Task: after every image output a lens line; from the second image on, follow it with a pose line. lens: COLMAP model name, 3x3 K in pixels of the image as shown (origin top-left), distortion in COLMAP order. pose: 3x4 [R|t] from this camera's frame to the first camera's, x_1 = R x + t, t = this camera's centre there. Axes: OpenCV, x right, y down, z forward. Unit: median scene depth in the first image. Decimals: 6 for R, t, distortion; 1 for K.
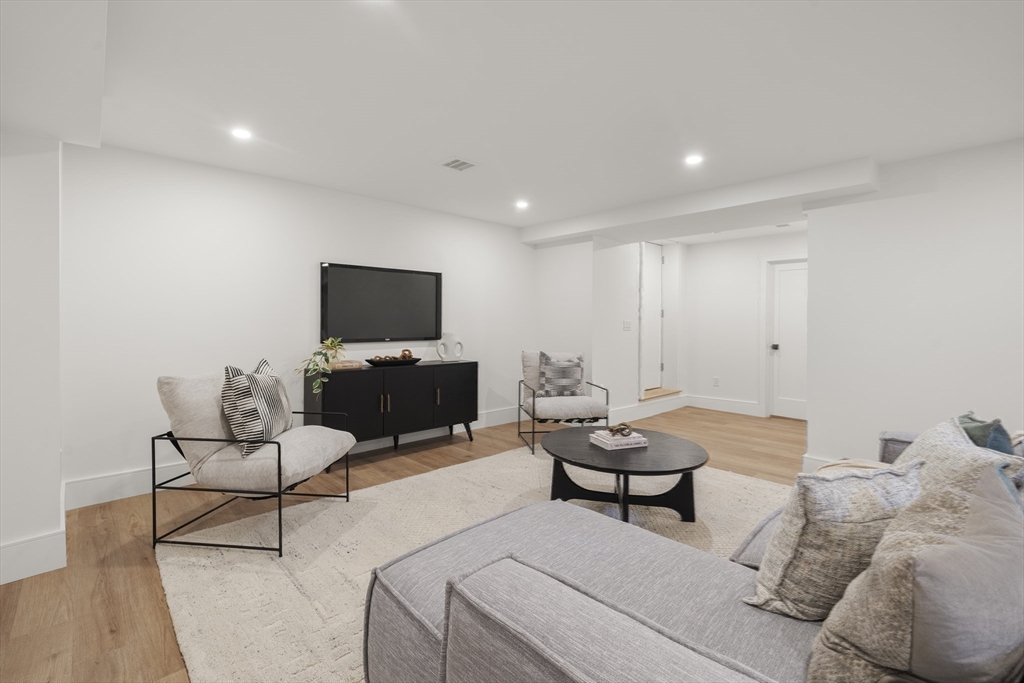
lens RADIAL K [[458.8, 0, 510.5], [0, 458.8, 333.7], [0, 0, 1]] dist [0.001899, 0.000131]
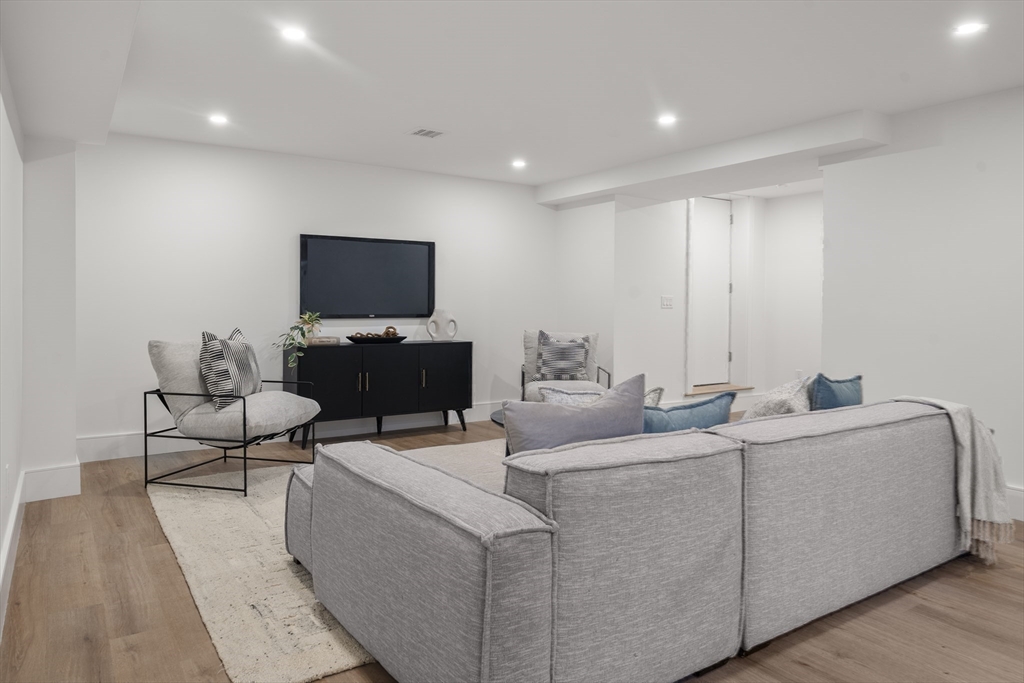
lens RADIAL K [[675.2, 0, 510.0], [0, 675.2, 327.4], [0, 0, 1]] dist [0.005152, 0.001061]
pose [[0.987467, 0.005309, -0.157737, 0.262648], [-0.004250, 0.999966, 0.007052, 0.030174], [0.157769, -0.006293, 0.987456, -0.354161]]
